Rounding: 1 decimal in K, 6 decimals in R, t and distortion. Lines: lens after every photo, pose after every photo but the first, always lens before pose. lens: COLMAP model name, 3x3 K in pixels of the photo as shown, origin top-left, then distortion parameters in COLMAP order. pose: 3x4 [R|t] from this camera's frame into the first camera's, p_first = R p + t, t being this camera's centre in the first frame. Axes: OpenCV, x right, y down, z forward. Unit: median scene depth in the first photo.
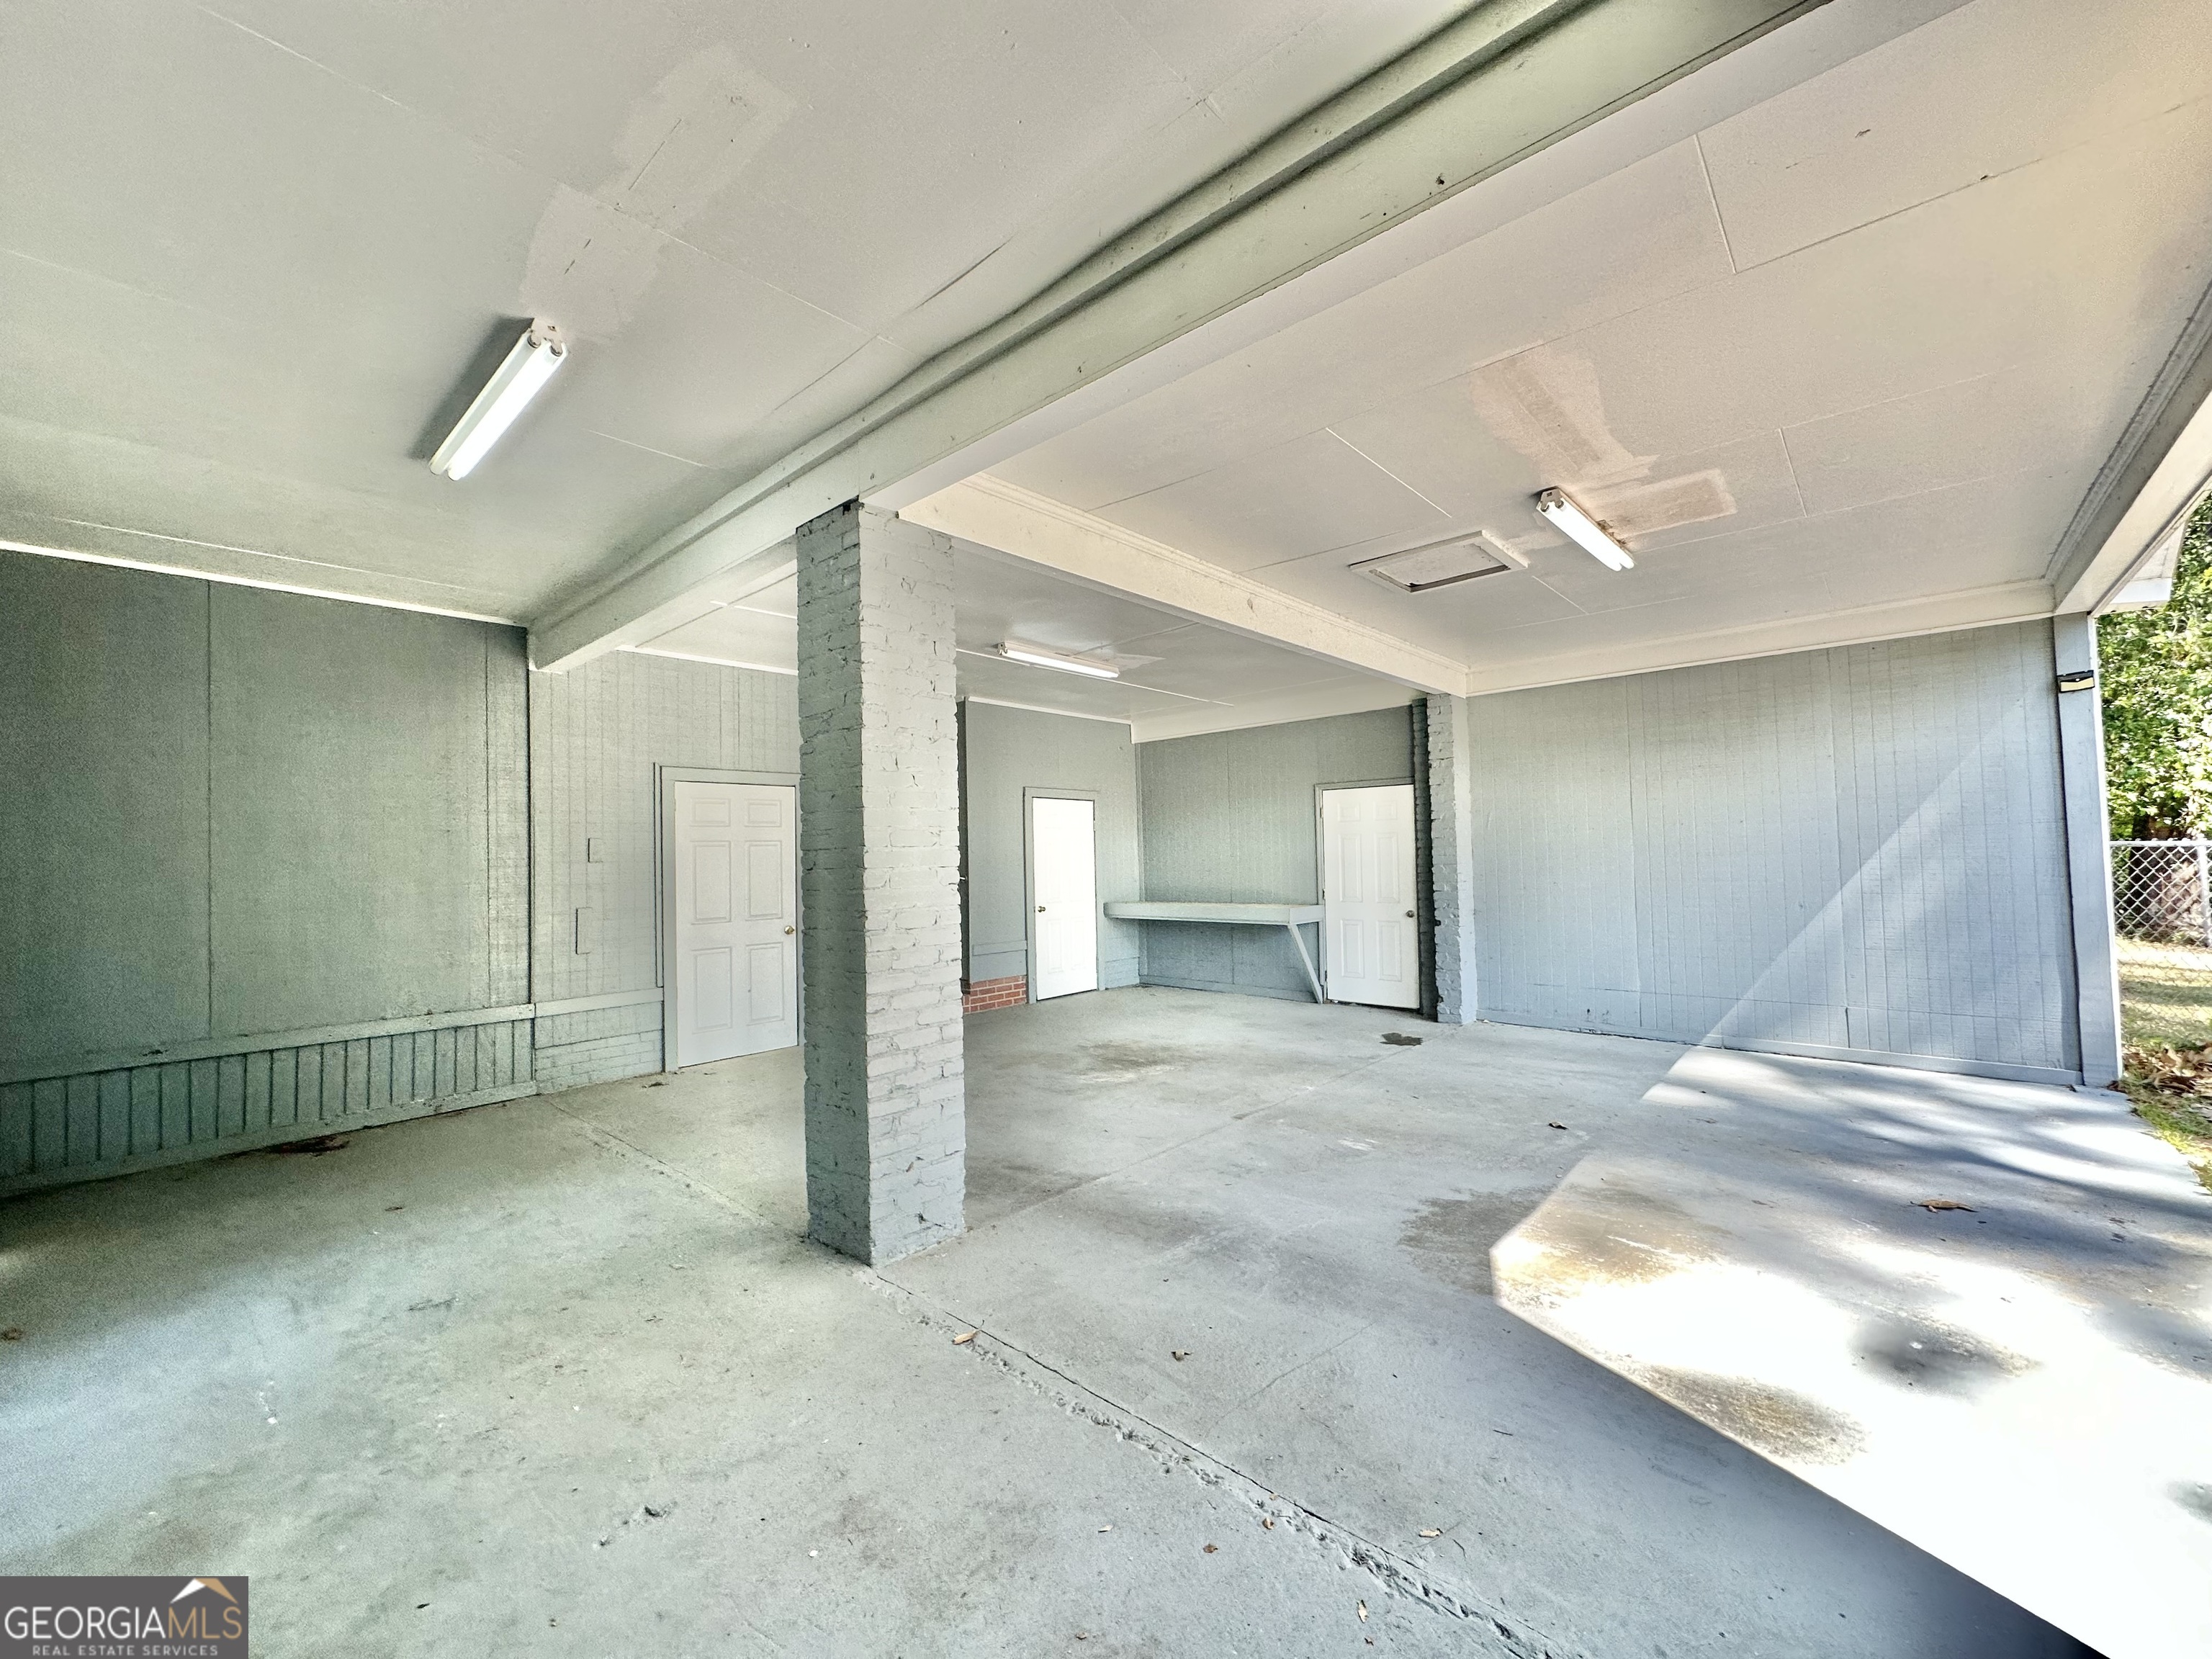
lens RADIAL K [[884.5, 0, 1108.1], [0, 884.5, 829.7], [0, 0, 1]] dist [-0.001424, -0.000242]
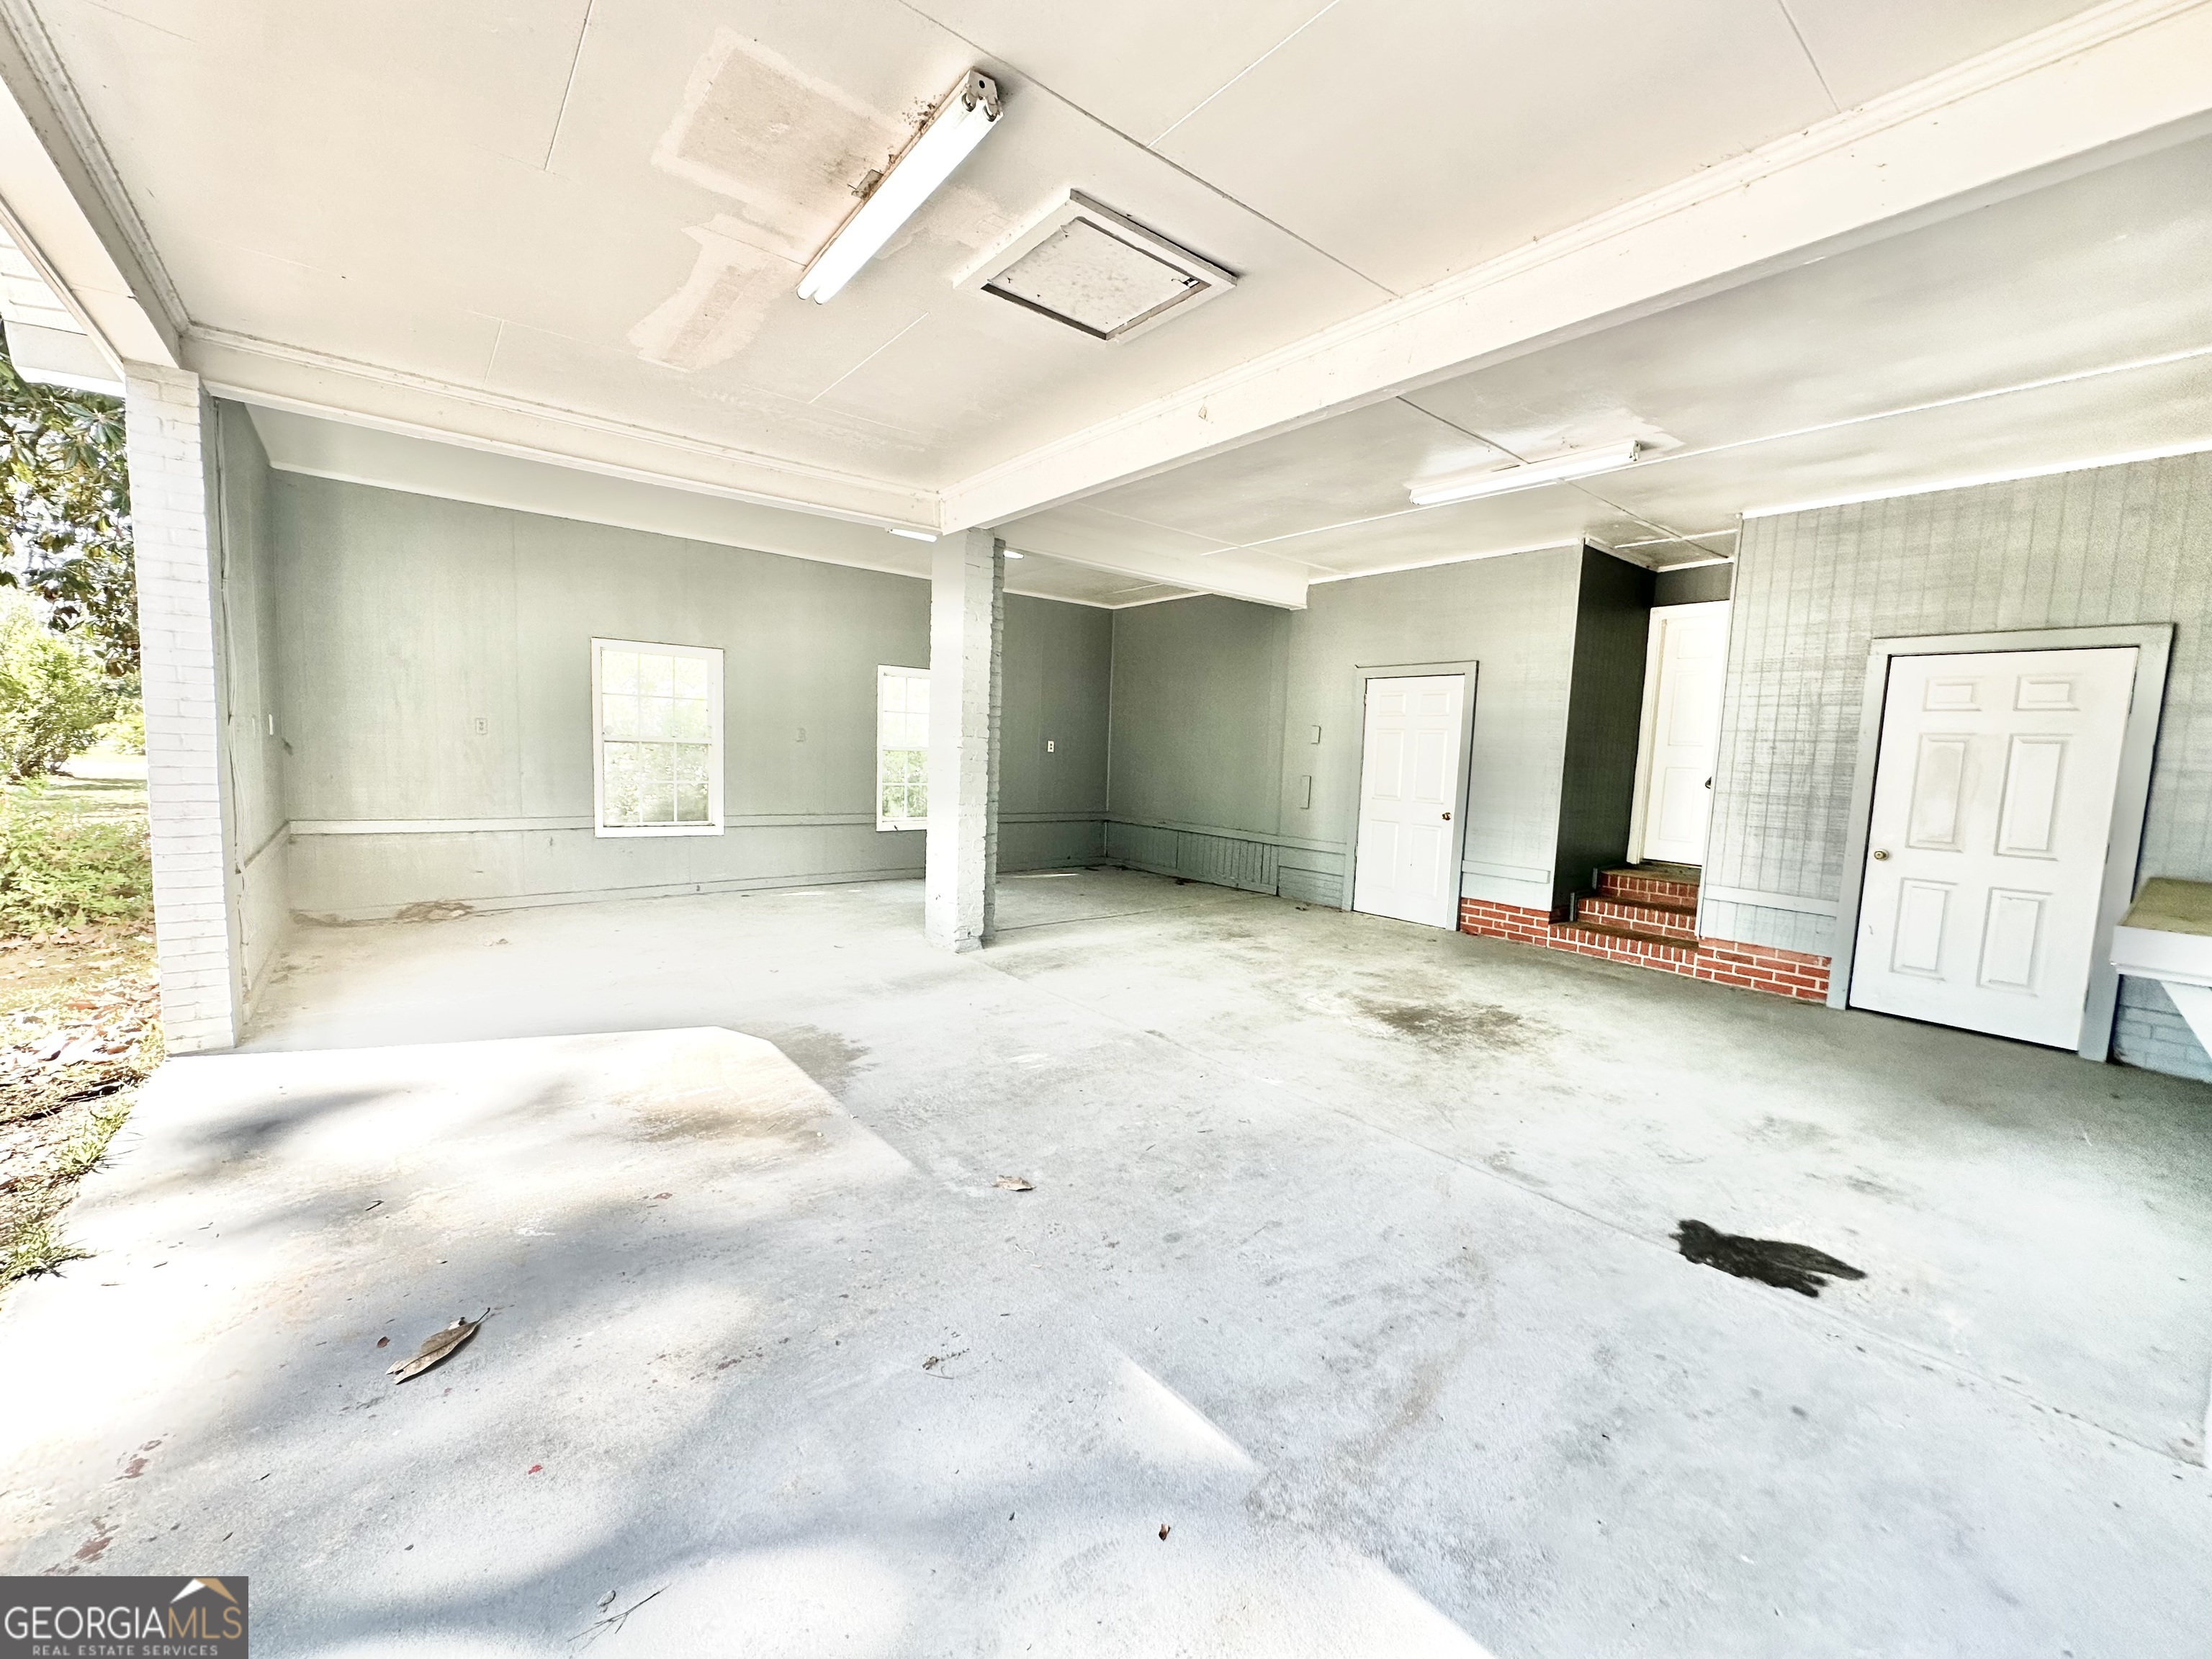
lens RADIAL K [[884.5, 0, 1108.4], [0, 884.5, 830.9], [0, 0, 1]] dist [-0.001424, -0.000242]
pose [[-0.162635, 0.110279, -0.980504, 1.193724], [0.001653, 0.993764, 0.111496, 0.024544], [0.986685, 0.016512, -0.161803, 1.290485]]
